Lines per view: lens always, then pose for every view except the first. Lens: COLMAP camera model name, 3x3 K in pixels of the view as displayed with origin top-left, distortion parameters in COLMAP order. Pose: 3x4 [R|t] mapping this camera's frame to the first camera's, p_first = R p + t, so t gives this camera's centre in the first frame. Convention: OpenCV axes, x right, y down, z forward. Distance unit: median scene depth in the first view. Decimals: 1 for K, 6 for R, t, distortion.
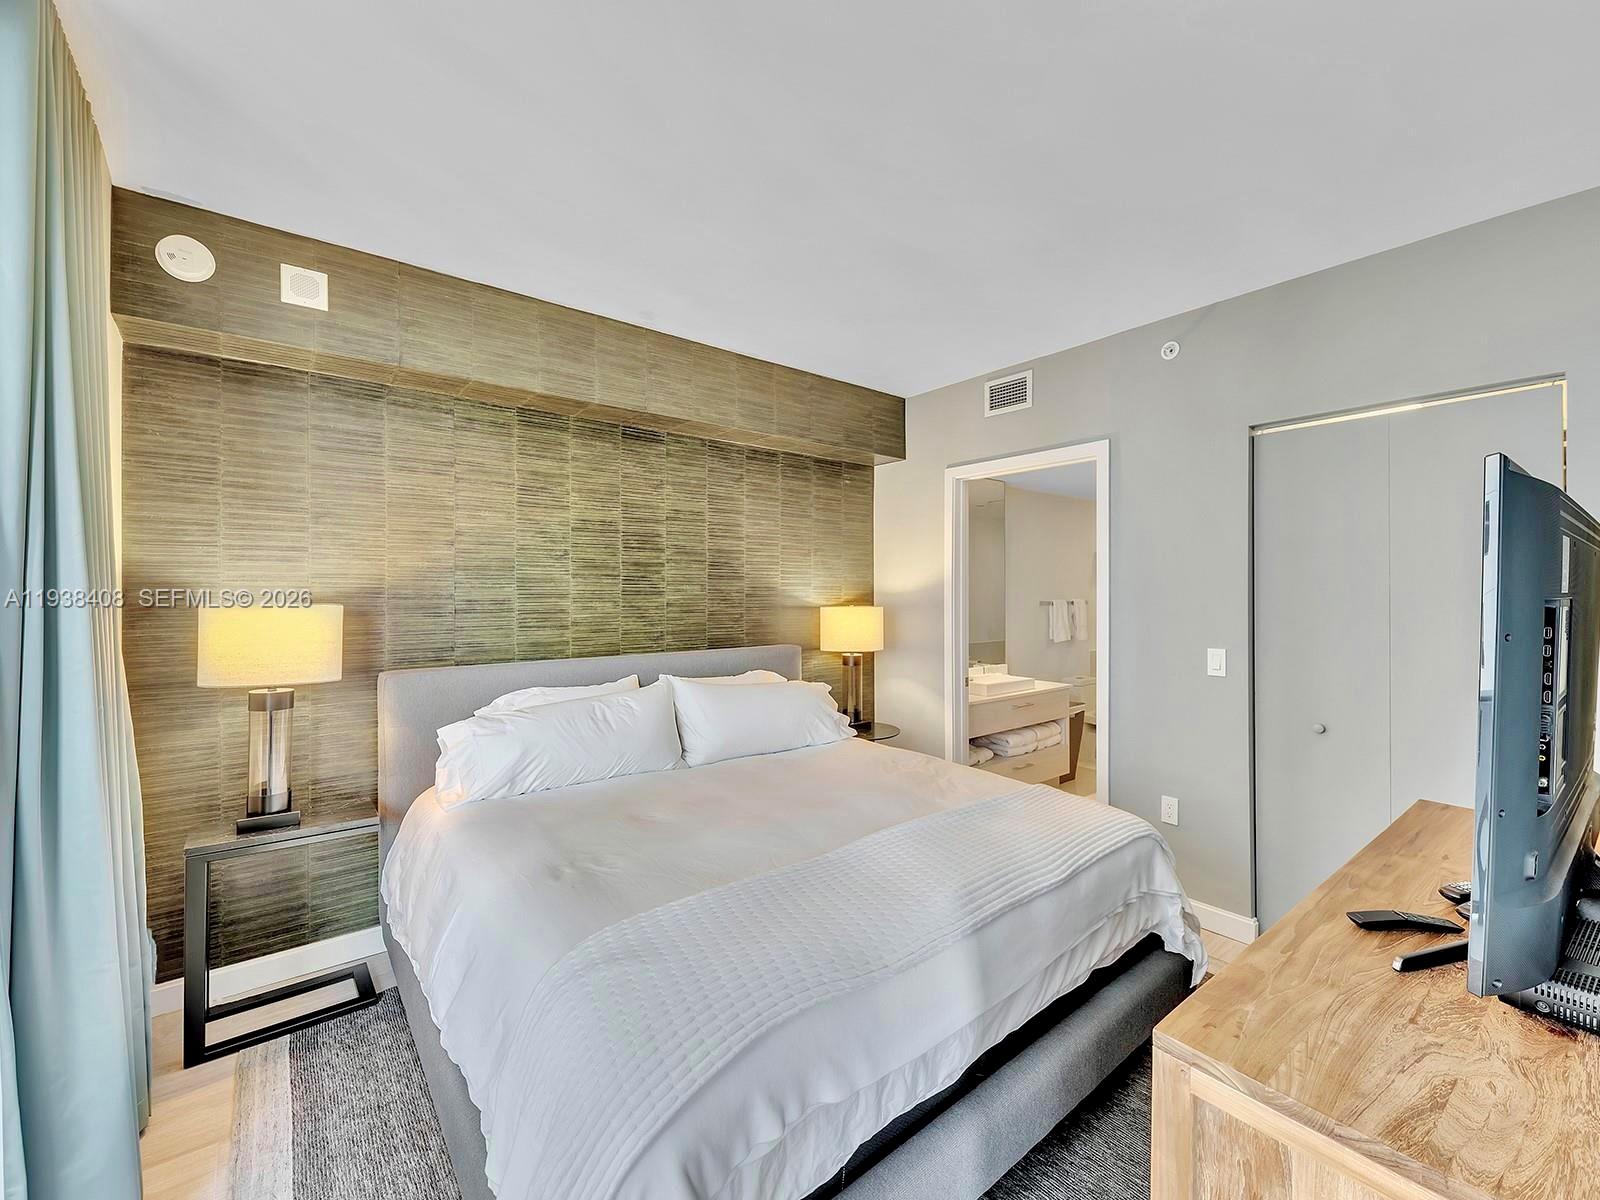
lens RADIAL K [[654.6, 0, 805.7], [0, 654.6, 596.3], [0, 0, 1]] dist [-0.001765, -0.000096]
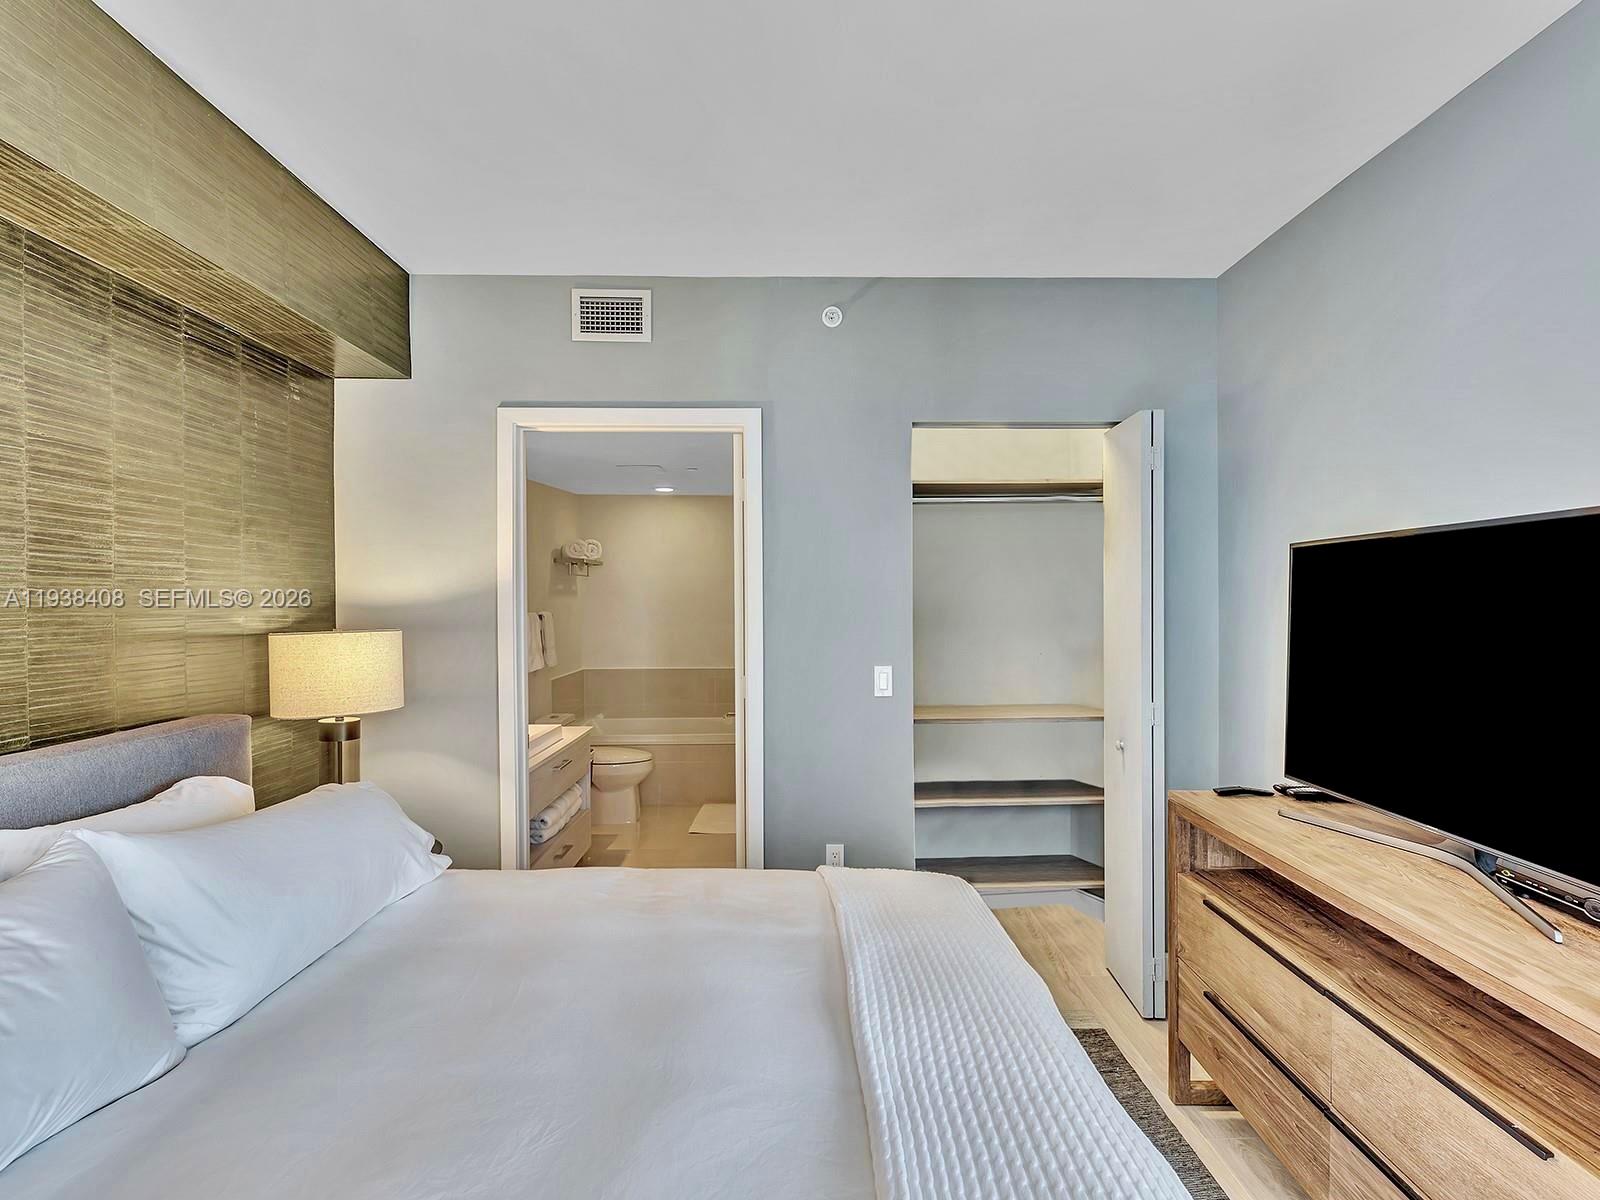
lens RADIAL K [[845.8, 0, 796.3], [0, 845.8, 608.1], [0, 0, 1]] dist [0.007317, 0.000339]
pose [[0.611423, -0.009424, 0.791248, -0.258248], [0.007983, 0.999952, 0.005740, -0.004768], [-0.791263, 0.002807, 0.611469, 0.281644]]
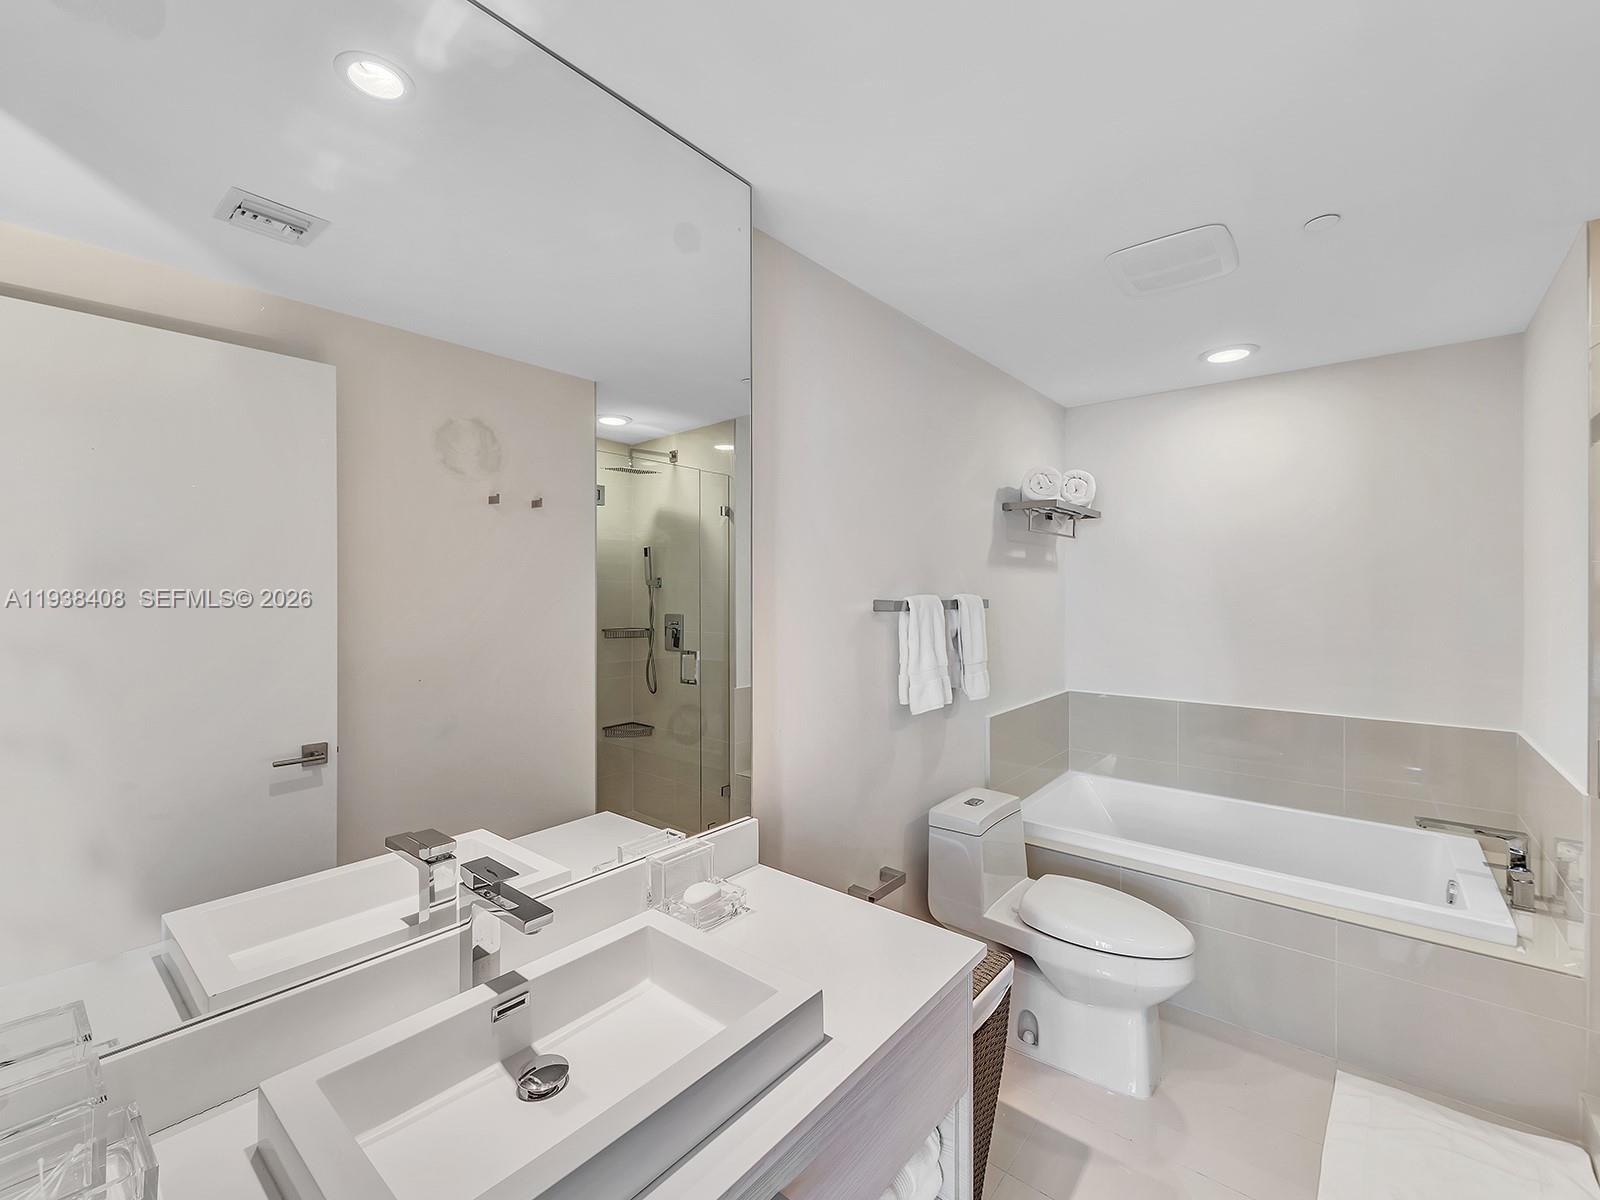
lens RADIAL K [[654.6, 0, 785.2], [0, 654.6, 589.5], [0, 0, 1]] dist [-0.001765, -0.000096]
pose [[0.985463, 0.000115, 0.169887, 0.359179], [0.001178, 0.999971, -0.007507, 0.005923], [-0.169883, 0.007598, 0.985435, 0.942588]]
